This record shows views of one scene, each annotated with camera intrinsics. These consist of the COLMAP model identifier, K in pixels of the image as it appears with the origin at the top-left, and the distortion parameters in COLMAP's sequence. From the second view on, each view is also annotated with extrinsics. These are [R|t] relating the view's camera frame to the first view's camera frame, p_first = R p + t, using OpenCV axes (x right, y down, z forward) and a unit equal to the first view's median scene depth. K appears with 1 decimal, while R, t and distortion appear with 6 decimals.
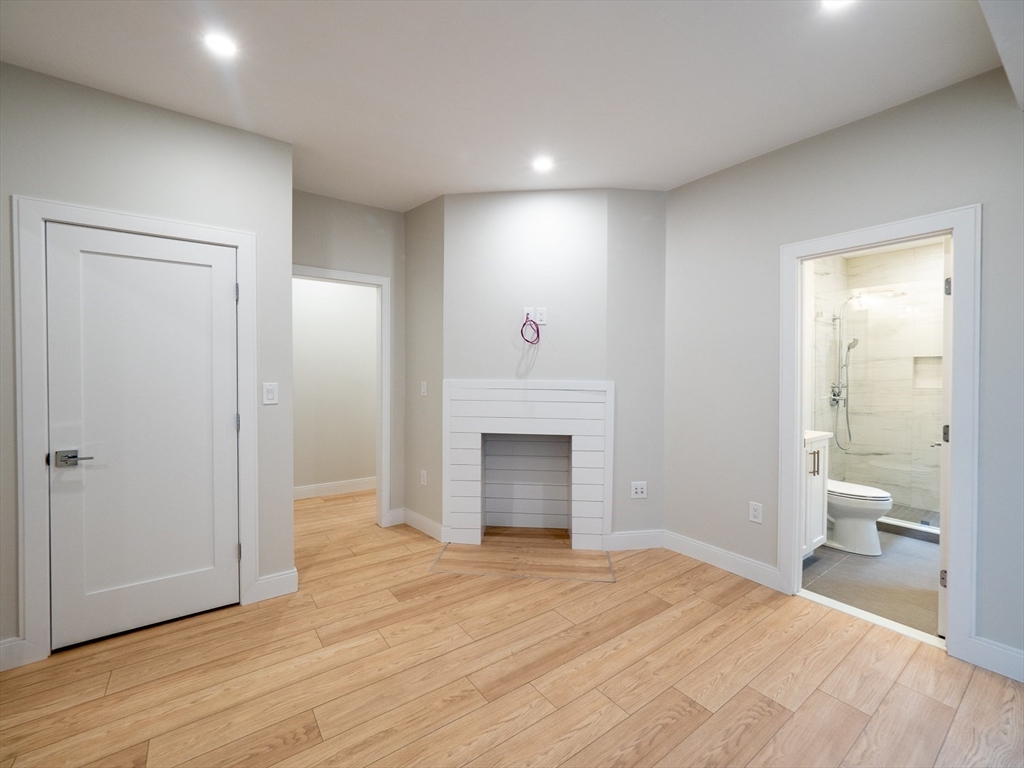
lens RADIAL K [[436.7, 0, 511.0], [0, 436.7, 377.7], [0, 0, 1]] dist [-0.000018, -0.000977]
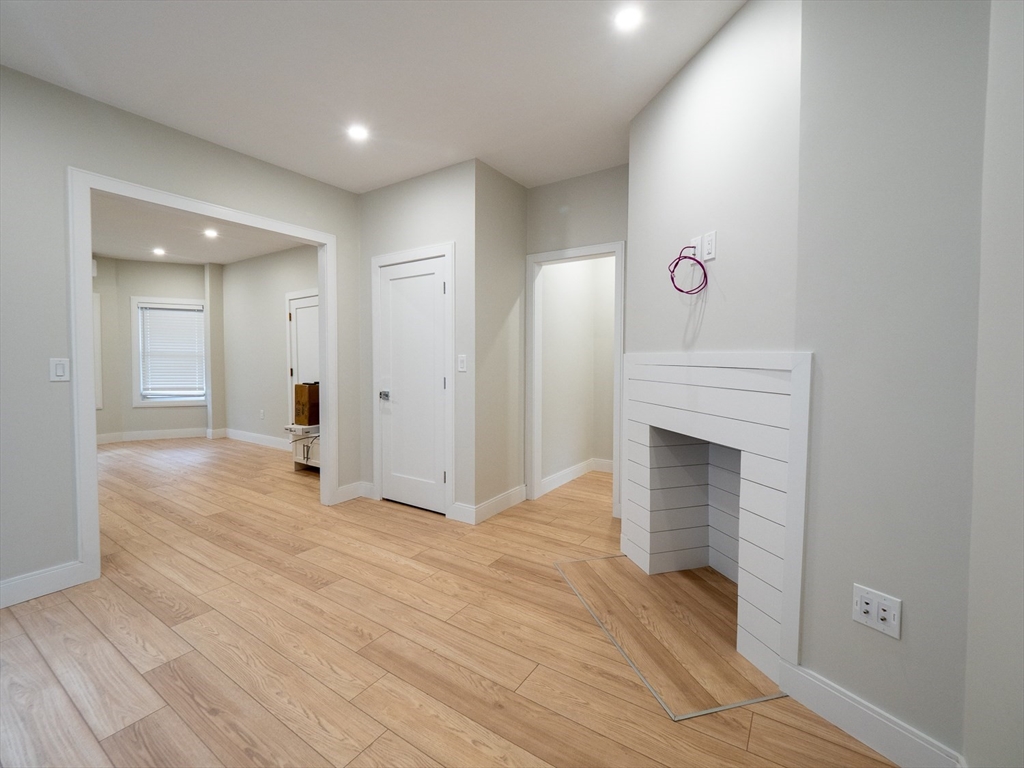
lens RADIAL K [[452.0, 0, 510.2], [0, 452.0, 375.4], [0, 0, 1]] dist [0.000459, -0.000359]
pose [[0.340363, 0.030612, -0.939796, 0.697631], [-0.014301, 0.999523, 0.027379, 0.031254], [0.940185, 0.004121, 0.340638, 0.636090]]
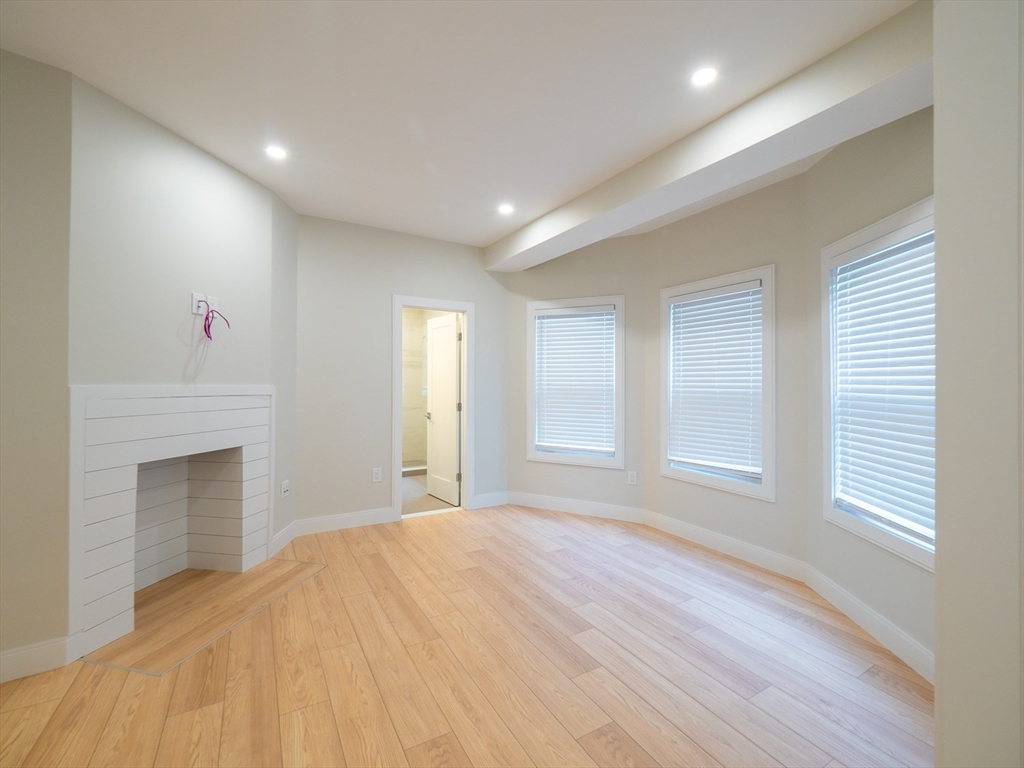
lens RADIAL K [[434.4, 0, 506.3], [0, 434.4, 380.0], [0, 0, 1]] dist [0.000198, -0.000020]
pose [[0.108055, 0.001945, 0.994143, -0.834356], [0.008086, 0.999963, -0.002835, 0.004234], [-0.994112, 0.008345, 0.108035, 0.437194]]
